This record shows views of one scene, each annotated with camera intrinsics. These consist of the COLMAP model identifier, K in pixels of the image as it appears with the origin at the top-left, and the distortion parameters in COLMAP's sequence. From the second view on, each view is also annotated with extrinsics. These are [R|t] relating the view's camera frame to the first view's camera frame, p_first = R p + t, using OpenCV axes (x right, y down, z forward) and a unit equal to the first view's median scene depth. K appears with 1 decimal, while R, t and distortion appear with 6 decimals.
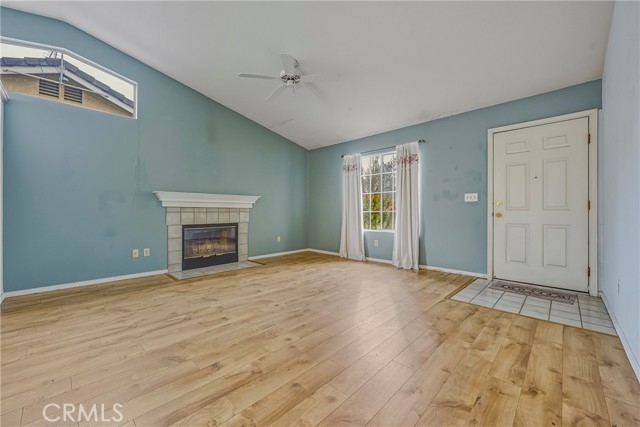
lens RADIAL K [[251.5, 0, 320.0], [0, 251.5, 213.5], [0, 0, 1]] dist [-0.000062, -0.000004]
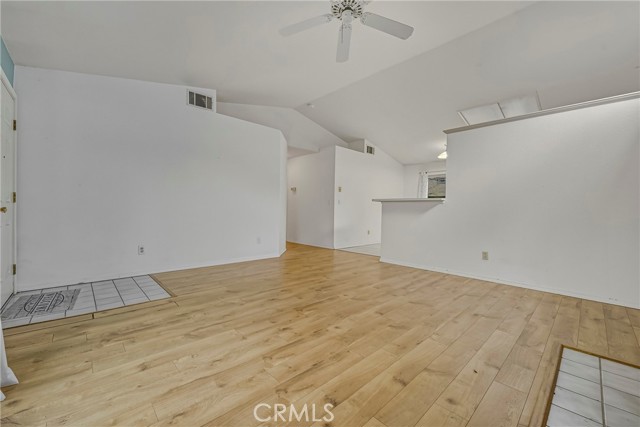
lens RADIAL K [[260.7, 0, 320.2], [0, 260.7, 210.3], [0, 0, 1]] dist [0.002836, 0.000168]
pose [[-0.998986, -0.015293, 0.042346, -0.081024], [-0.015109, 0.999875, 0.004642, -0.007719], [-0.042411, 0.003998, -0.999092, 1.653499]]
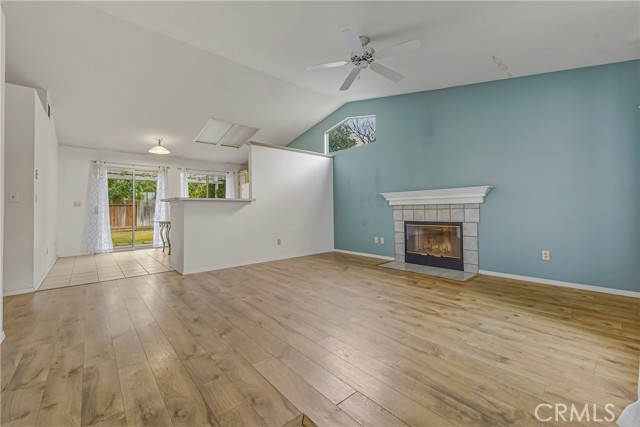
lens RADIAL K [[260.7, 0, 320.2], [0, 260.7, 210.3], [0, 0, 1]] dist [0.002836, 0.000168]
pose [[-0.077761, 0.002380, -0.996969, 0.778955], [0.009112, 0.999957, 0.001677, -0.009261], [0.996930, -0.008954, -0.077780, 0.888666]]
